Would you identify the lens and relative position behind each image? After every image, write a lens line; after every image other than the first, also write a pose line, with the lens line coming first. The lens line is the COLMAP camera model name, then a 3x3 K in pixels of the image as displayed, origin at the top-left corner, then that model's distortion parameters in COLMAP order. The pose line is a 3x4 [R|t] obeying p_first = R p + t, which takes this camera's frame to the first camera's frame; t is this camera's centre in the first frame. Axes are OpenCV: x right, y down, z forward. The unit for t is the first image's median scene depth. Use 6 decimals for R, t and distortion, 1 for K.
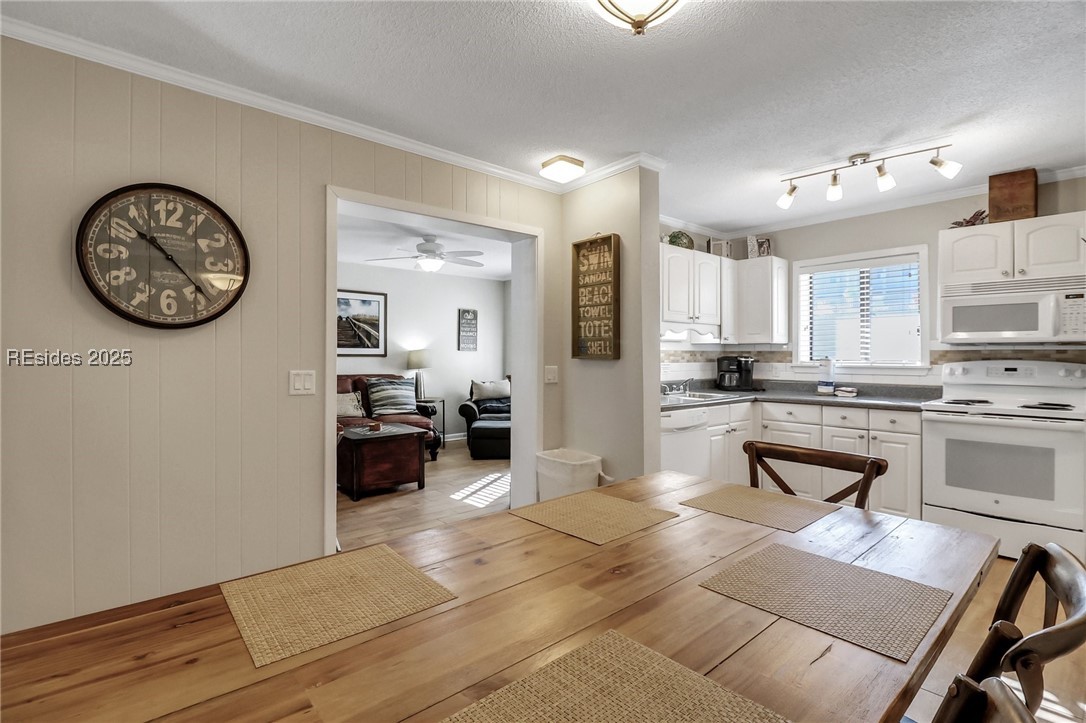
lens RADIAL K [[504.0, 0, 534.8], [0, 504.0, 359.5], [0, 0, 1]] dist [-0.001510, -0.012252]
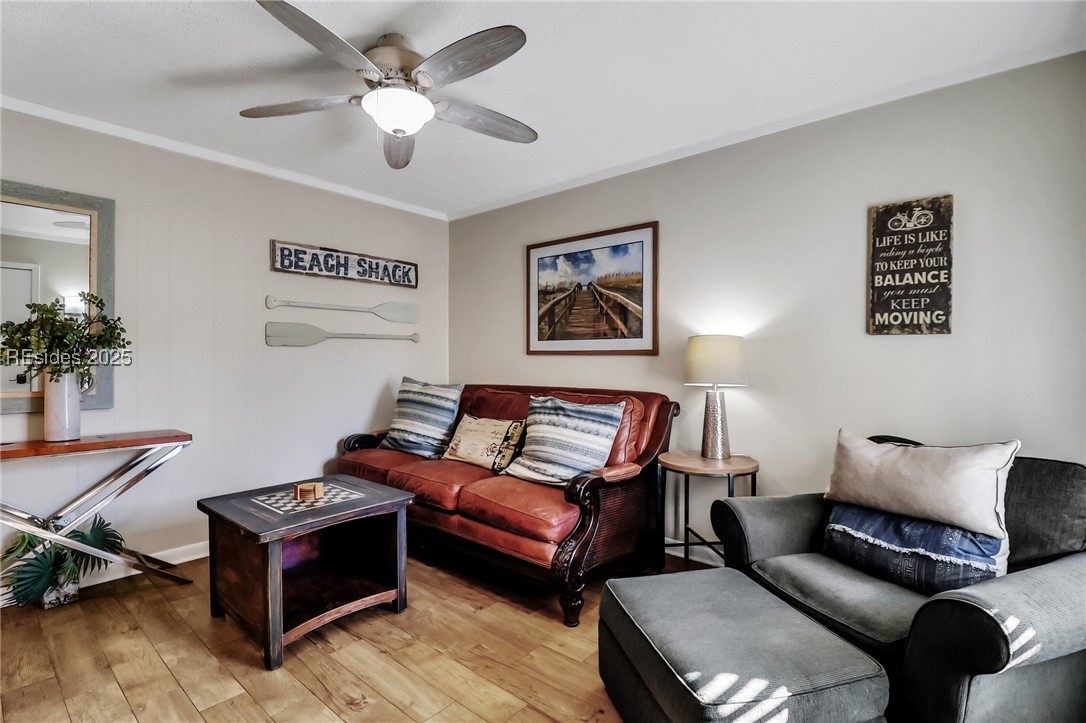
lens RADIAL K [[504.0, 0, 537.3], [0, 504.0, 360.9], [0, 0, 1]] dist [-0.001510, -0.012252]
pose [[0.161546, -0.002492, -0.986862, 0.225781], [-0.008427, 0.999957, -0.003904, 0.004042], [0.986829, 0.008947, 0.161518, 1.205909]]
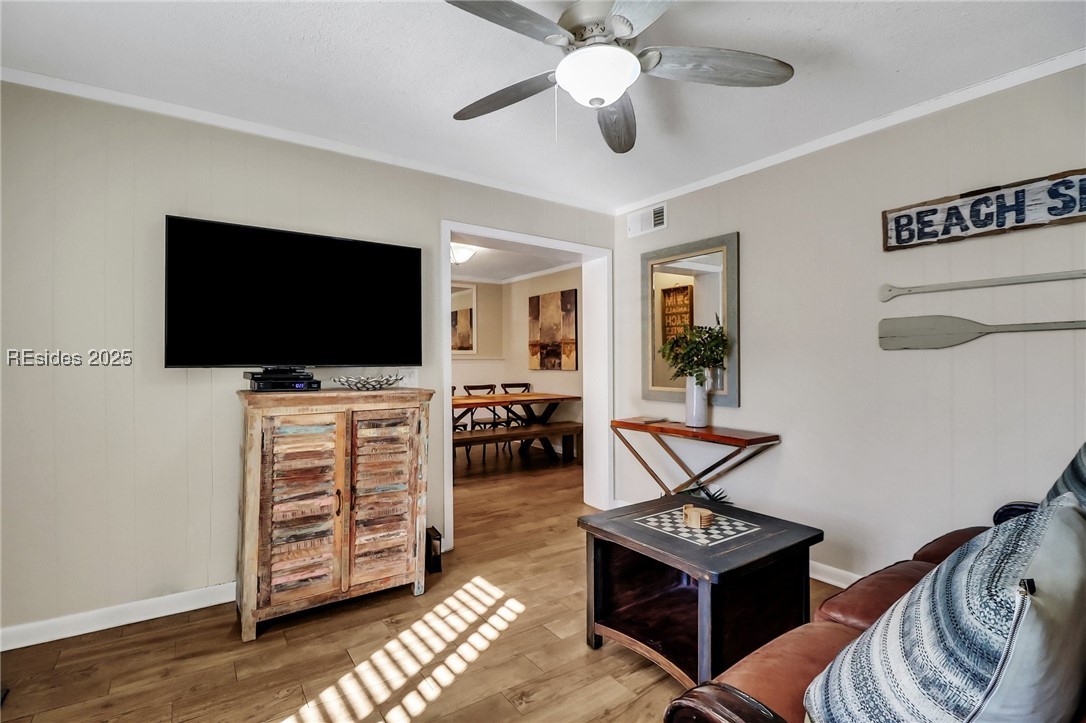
lens RADIAL K [[504.0, 0, 541.6], [0, 504.0, 362.9], [0, 0, 1]] dist [-0.001510, -0.012252]
pose [[-0.996486, -0.002597, 0.083718, -0.227027], [-0.001303, 0.999879, 0.015515, -0.011203], [-0.083748, 0.015352, -0.996369, 1.534955]]
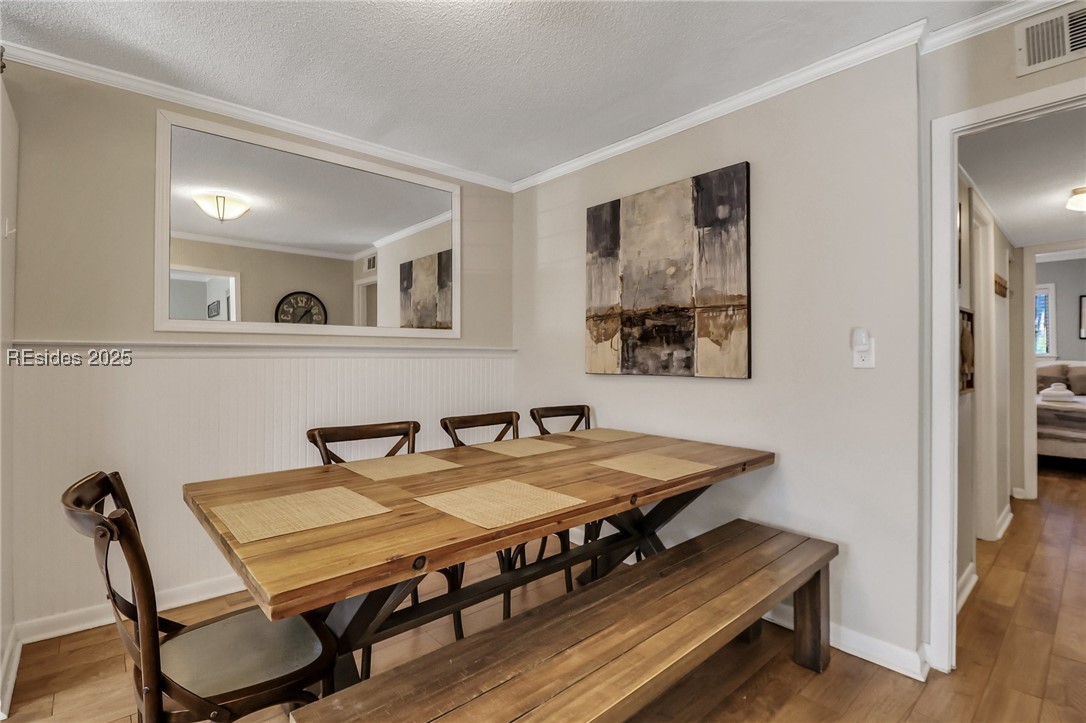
lens RADIAL K [[504.0, 0, 542.0], [0, 504.0, 355.0], [0, 0, 1]] dist [-0.001510, -0.012252]
pose [[-0.999643, -0.010753, -0.024446, 0.022856], [-0.010870, 0.999930, 0.004653, 0.006114], [0.024394, 0.004917, -0.999690, 0.648240]]
